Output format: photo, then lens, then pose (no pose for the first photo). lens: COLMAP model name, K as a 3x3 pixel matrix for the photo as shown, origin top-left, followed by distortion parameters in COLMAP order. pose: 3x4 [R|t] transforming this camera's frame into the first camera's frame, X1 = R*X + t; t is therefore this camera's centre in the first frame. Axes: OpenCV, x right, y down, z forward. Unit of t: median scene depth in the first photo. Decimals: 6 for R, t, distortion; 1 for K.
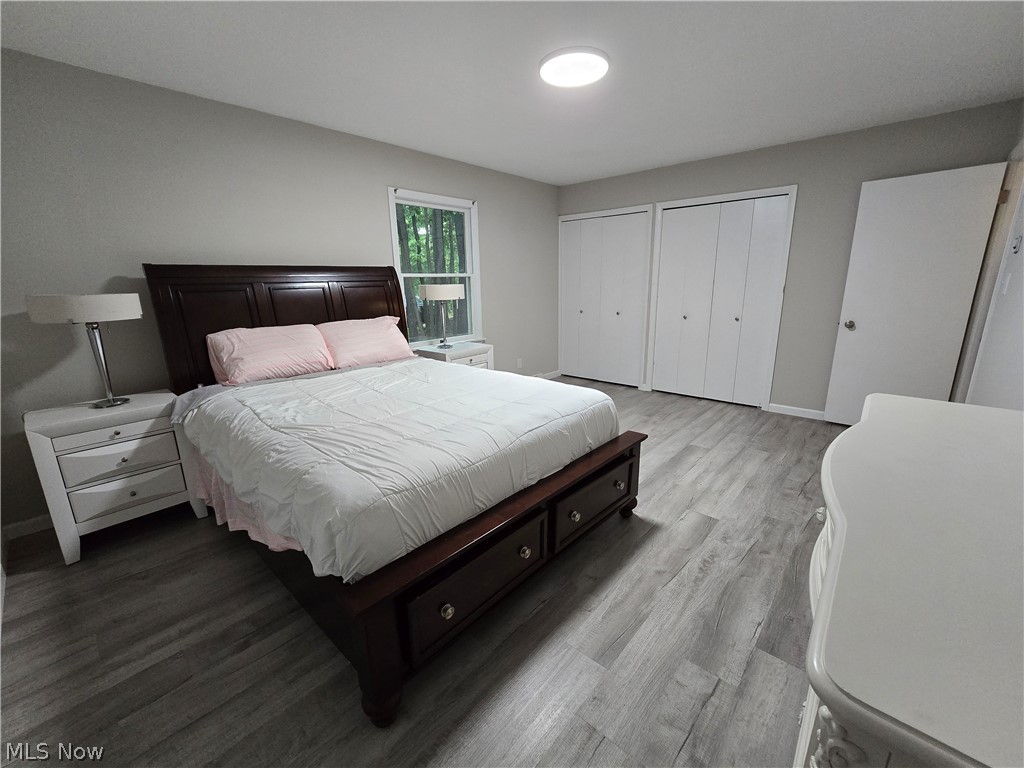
lens RADIAL K [[415.5, 0, 517.6], [0, 415.5, 383.4], [0, 0, 1]] dist [0.002131, 0.000057]
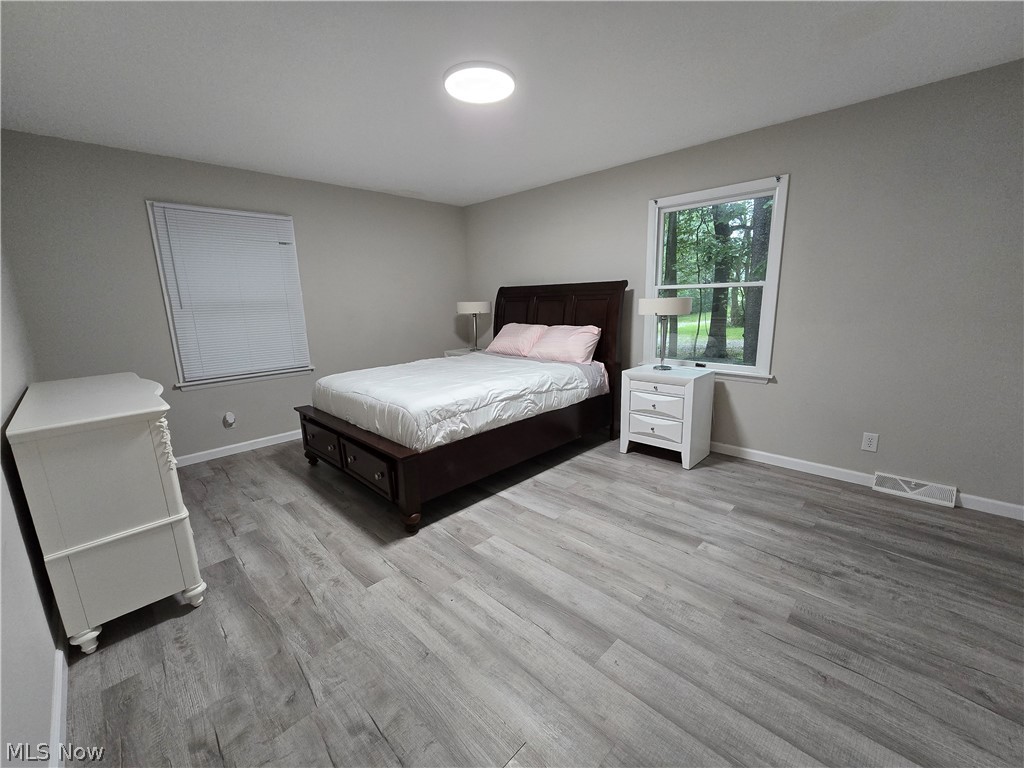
lens RADIAL K [[415.5, 0, 515.7], [0, 415.5, 385.5], [0, 0, 1]] dist [0.002131, 0.000057]
pose [[-0.037168, 0.217566, -0.975338, 1.237428], [-0.217852, 0.950773, 0.220388, -0.317379], [0.975274, 0.220671, 0.012059, 1.228670]]
